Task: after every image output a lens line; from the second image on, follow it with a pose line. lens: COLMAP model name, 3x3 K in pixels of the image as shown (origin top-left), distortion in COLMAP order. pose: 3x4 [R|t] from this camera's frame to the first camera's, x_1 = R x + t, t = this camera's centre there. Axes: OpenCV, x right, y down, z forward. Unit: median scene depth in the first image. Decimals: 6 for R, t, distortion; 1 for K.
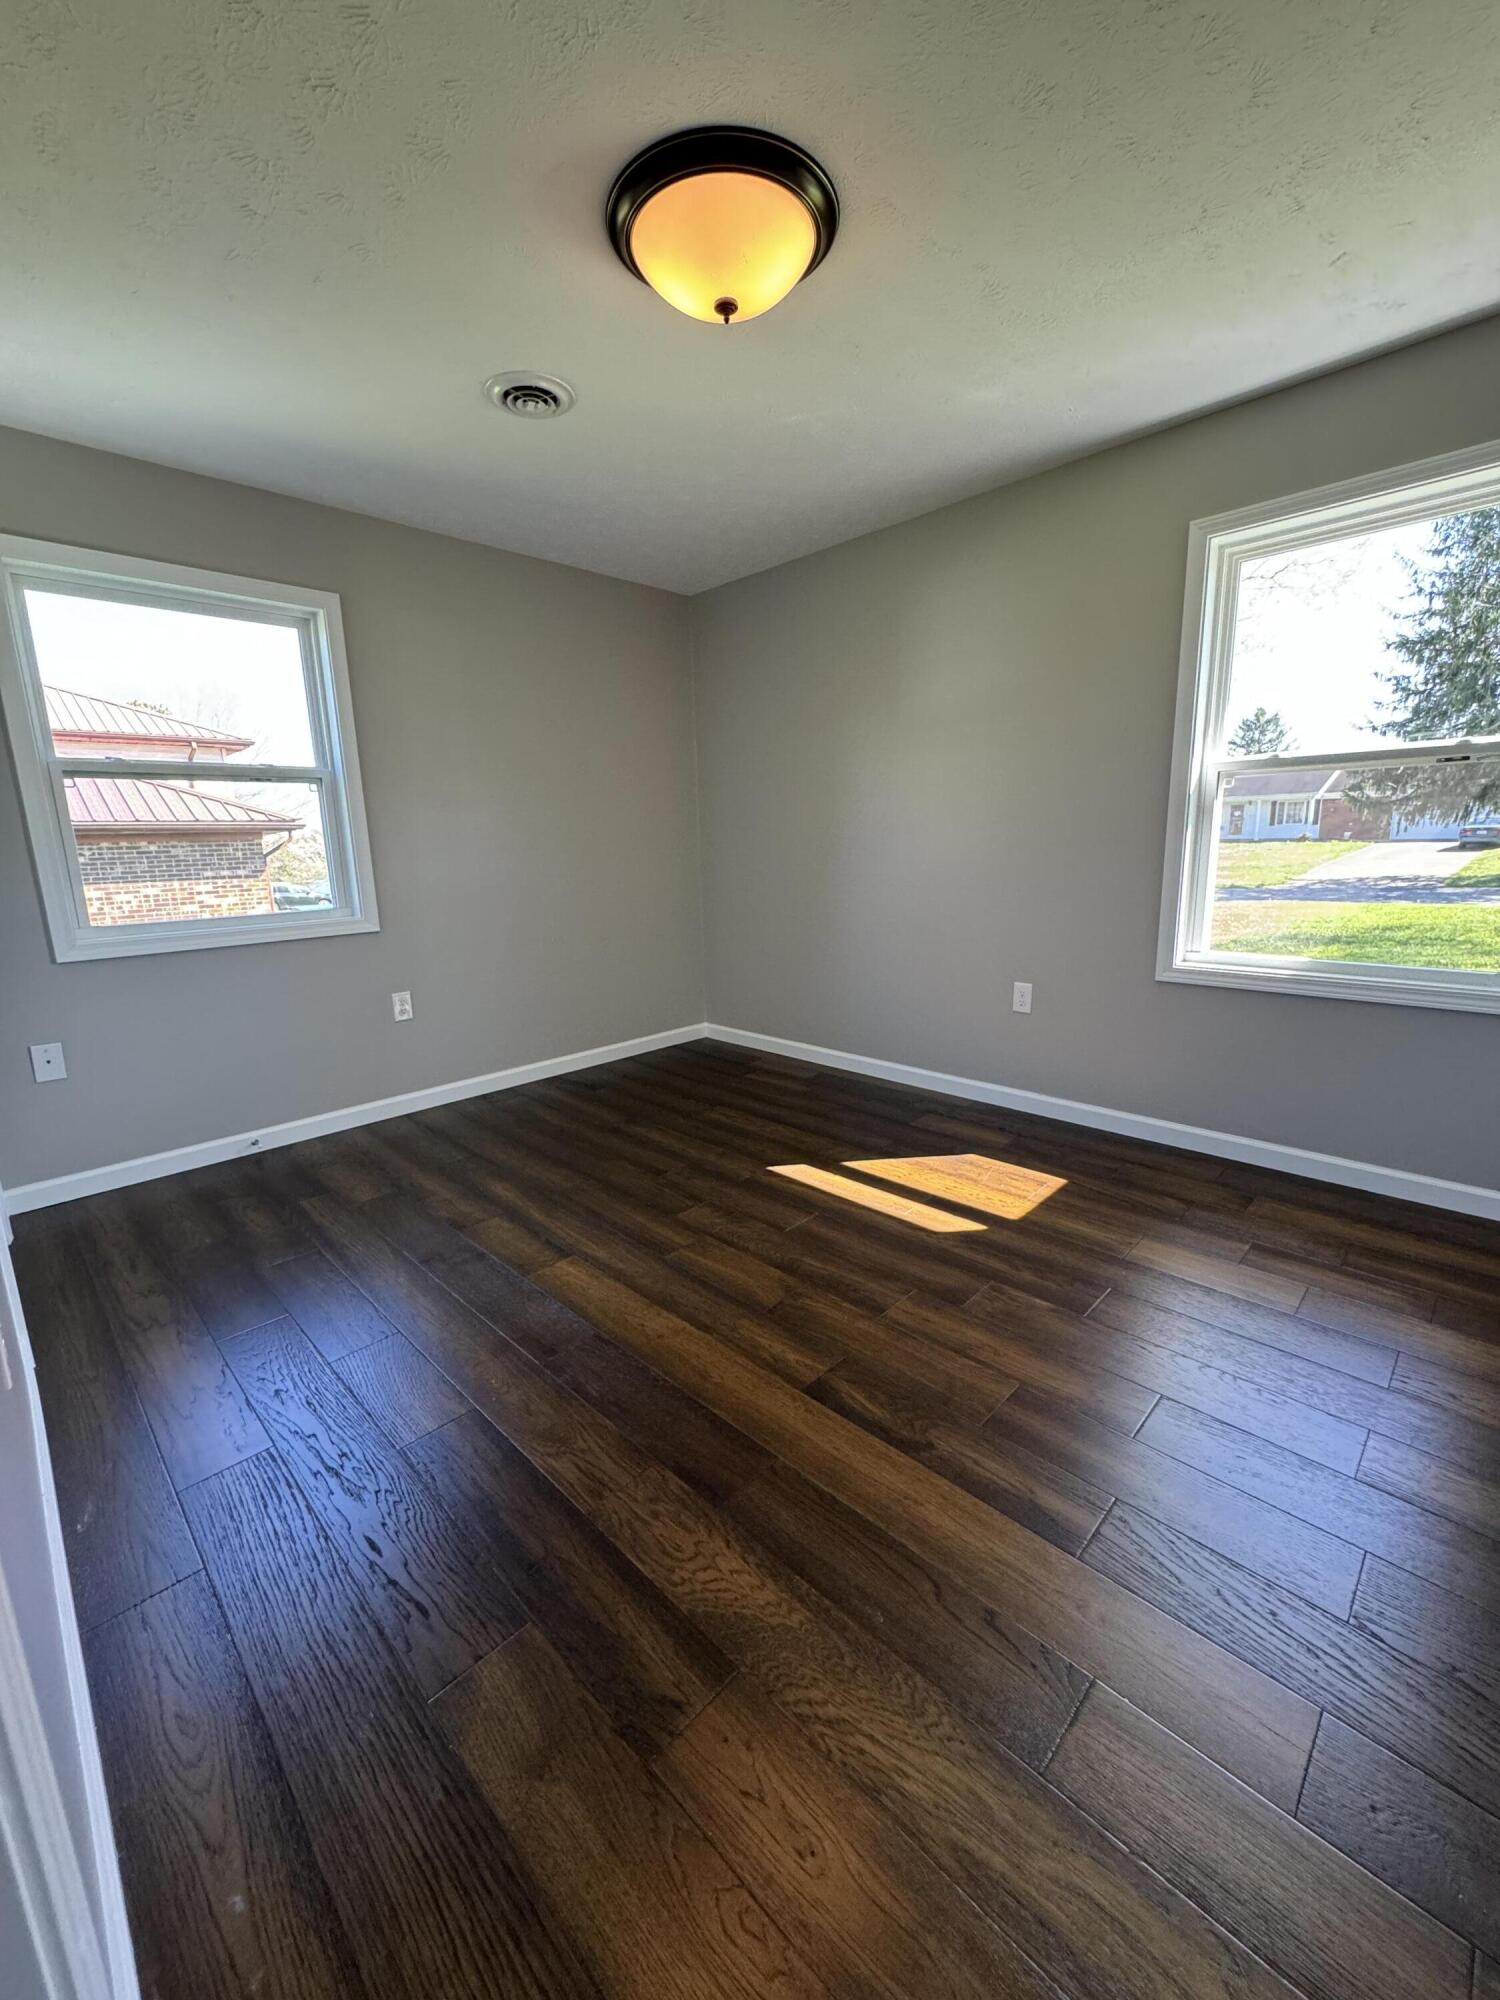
lens RADIAL K [[802.2, 0, 750.0], [0, 802.2, 1000.0], [0, 0, 1]] dist [0.000484, 0.000054]
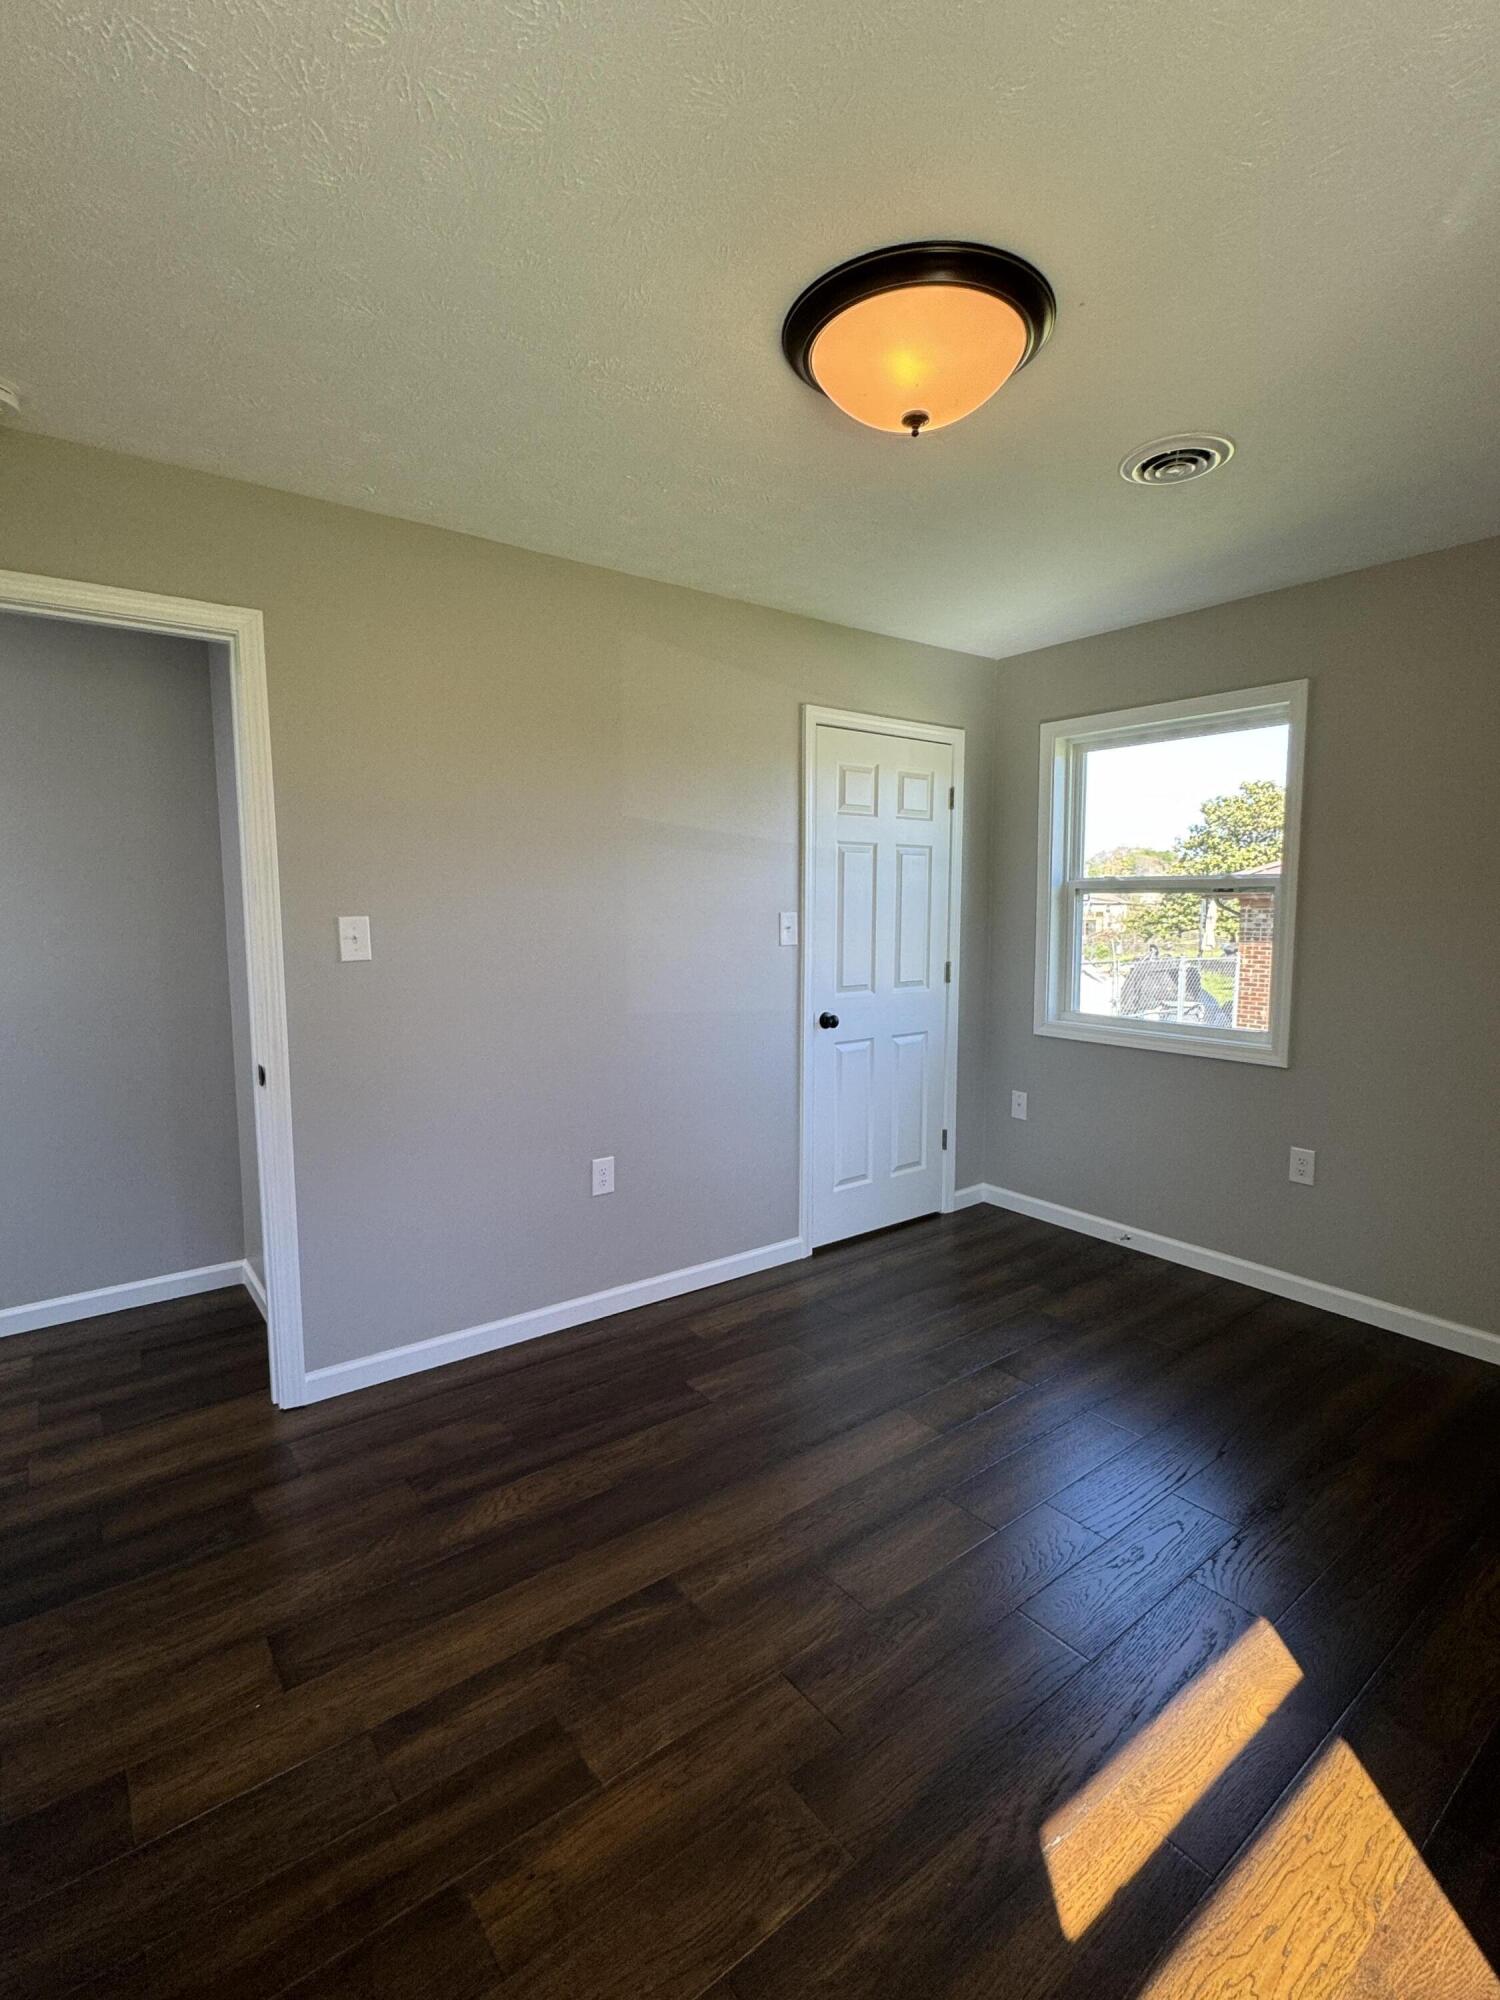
lens RADIAL K [[934.7, 0, 750.0], [0, 934.7, 1000.0], [0, 0, 1]] dist [-0.002617, -0.000106]
pose [[-0.135796, 0.132460, -0.981842, 0.821771], [-0.193627, 0.968363, 0.157422, -0.297228], [0.971632, 0.211488, -0.105852, 0.826017]]
